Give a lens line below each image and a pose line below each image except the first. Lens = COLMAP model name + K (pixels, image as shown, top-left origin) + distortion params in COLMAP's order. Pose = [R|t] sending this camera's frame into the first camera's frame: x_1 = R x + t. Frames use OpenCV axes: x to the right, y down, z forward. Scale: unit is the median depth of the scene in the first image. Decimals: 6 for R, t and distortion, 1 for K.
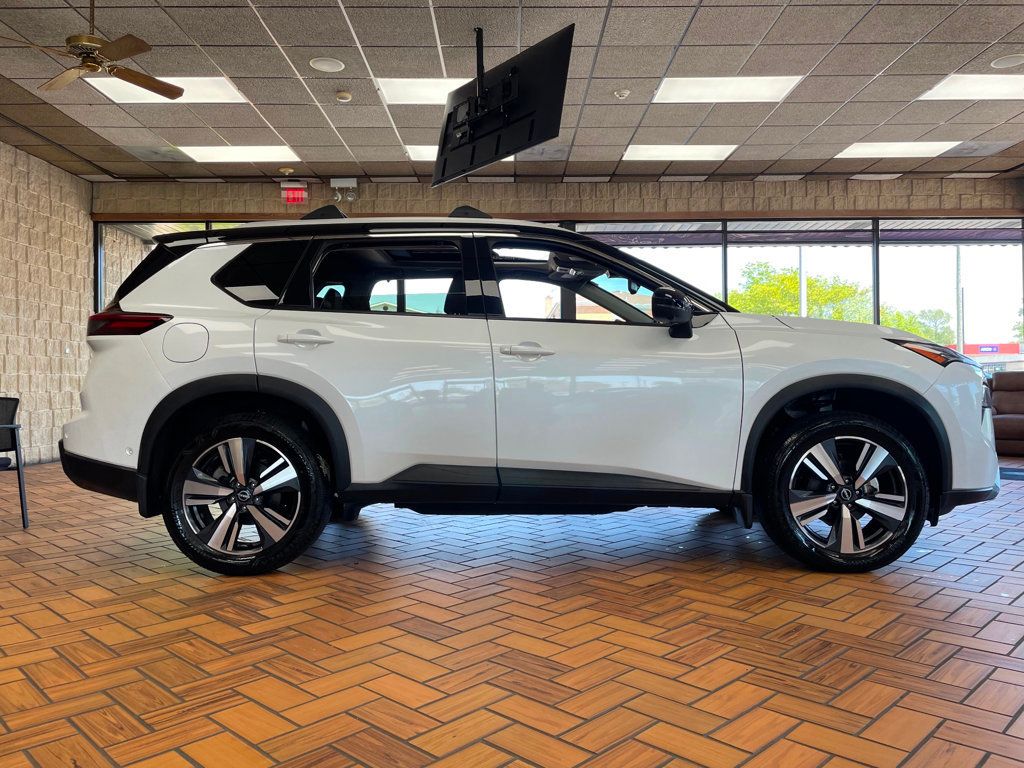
lens RADIAL K [[769.9, 0, 514.3], [0, 769.9, 377.7], [0, 0, 1]] dist [0.041088, -0.017903]
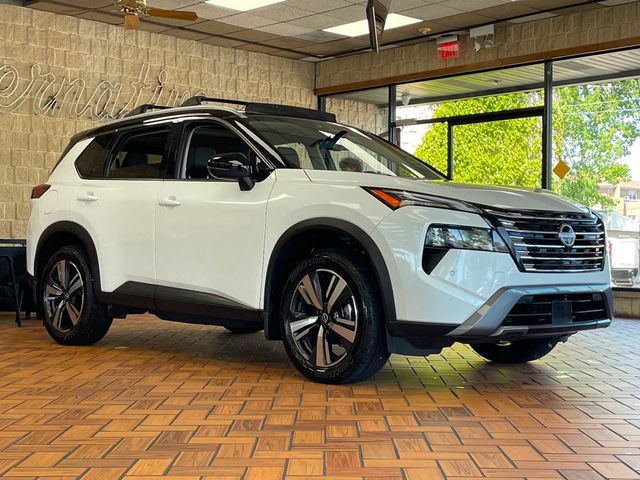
lens RADIAL K [[984.5, 0, 319.6], [0, 984.5, 243.3], [0, 0, 1]] dist [0.124282, 0.000000]
pose [[0.698818, 0.008864, -0.715245, 1.367401], [-0.005573, 0.999960, 0.006947, 0.022457], [0.715278, -0.000869, 0.698839, -0.062378]]
